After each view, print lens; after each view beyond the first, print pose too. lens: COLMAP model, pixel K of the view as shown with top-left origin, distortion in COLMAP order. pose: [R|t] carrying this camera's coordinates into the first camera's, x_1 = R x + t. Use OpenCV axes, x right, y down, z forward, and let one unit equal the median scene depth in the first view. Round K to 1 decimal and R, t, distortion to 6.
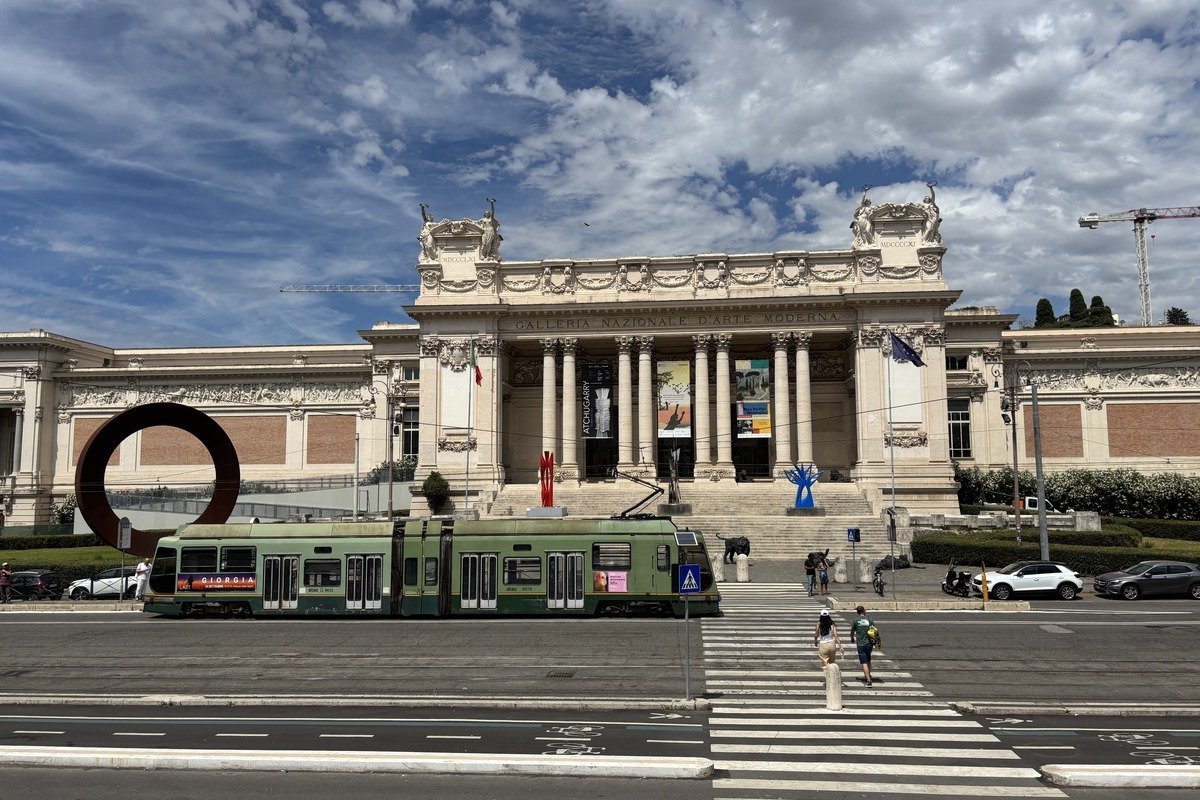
lens RADIAL K [[900.8, 0, 620.7], [0, 900.8, 403.2], [0, 0, 1]] dist [0.060271, -0.067368]
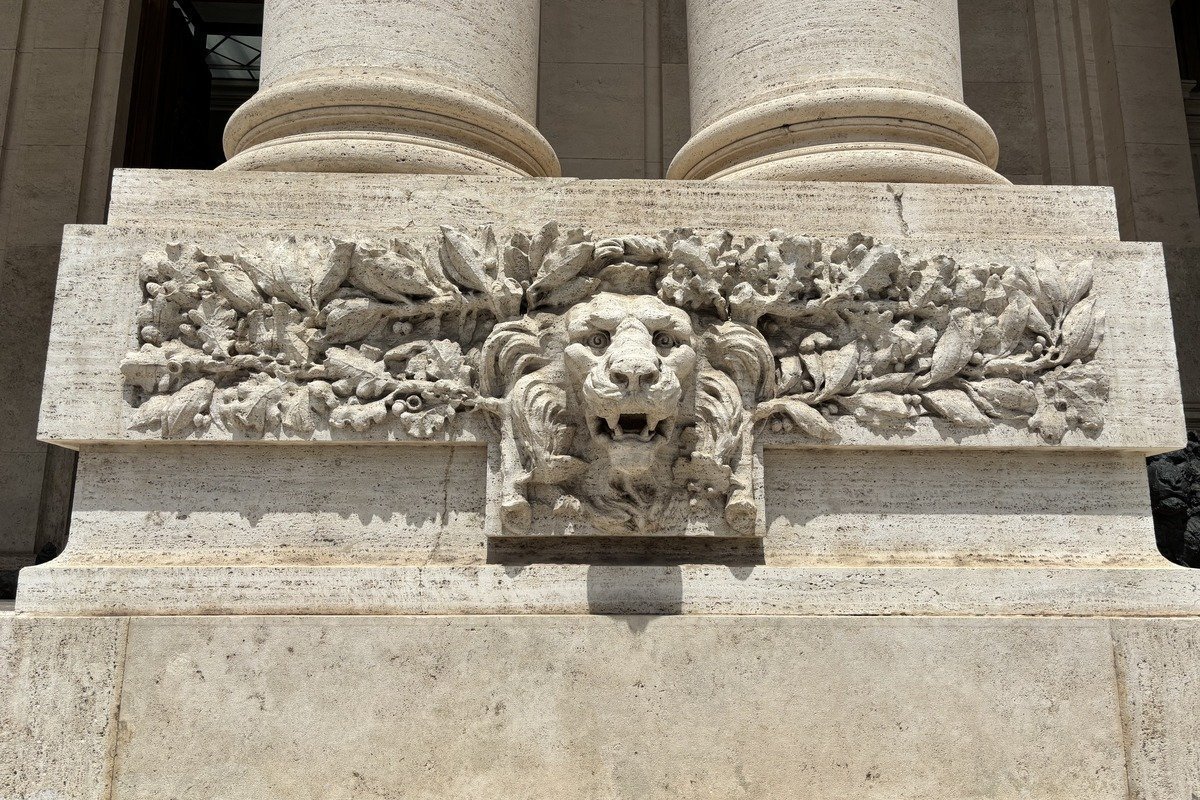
lens RADIAL K [[900.8, 0, 620.7], [0, 900.8, 403.2], [0, 0, 1]] dist [0.060271, -0.067368]
pose [[0.991961, 0.031000, 0.122684, 0.097919], [-0.016008, 0.992481, -0.121351, 0.083008], [-0.125523, 0.118412, 0.984999, 0.950211]]
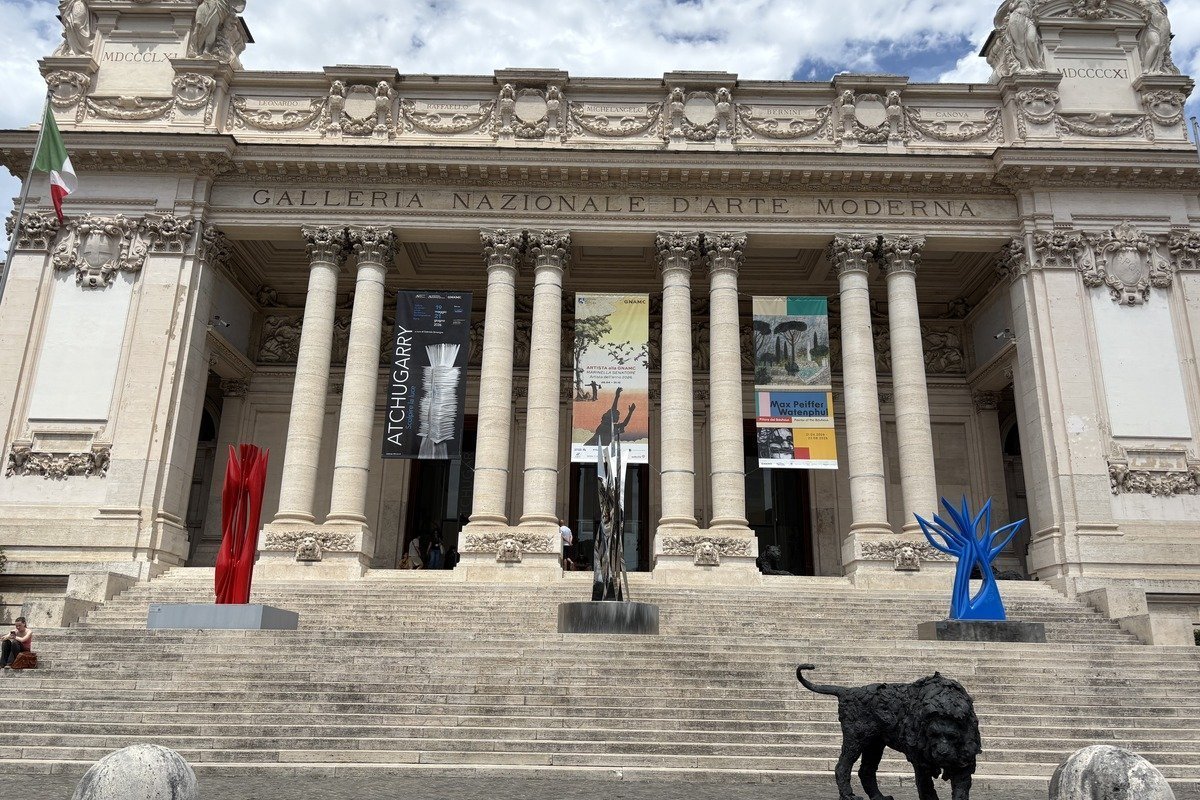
lens RADIAL K [[900.8, 0, 620.7], [0, 900.8, 403.2], [0, 0, 1]] dist [0.060271, -0.067368]
pose [[0.994708, 0.047362, 0.091175, 0.025193], [-0.027254, 0.977255, -0.210308, 0.099323], [-0.099062, 0.206711, 0.973374, 0.587492]]
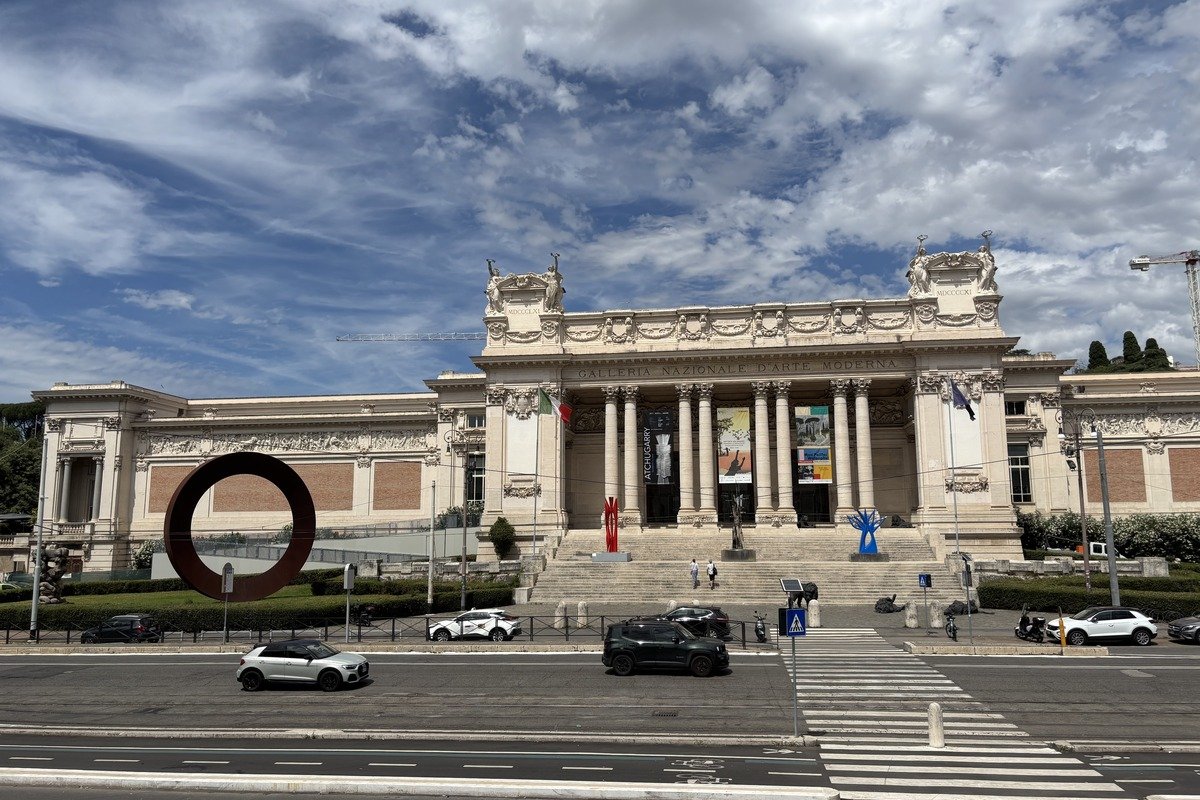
lens RADIAL K [[928.7, 0, 606.1], [0, 928.7, 395.3], [0, 0, 1]] dist [0.063641, -0.071921]
pose [[0.999388, -0.006828, -0.034311, -0.049525], [0.005084, 0.998704, -0.050646, -0.008516], [0.034612, 0.050440, 0.998127, -0.057468]]
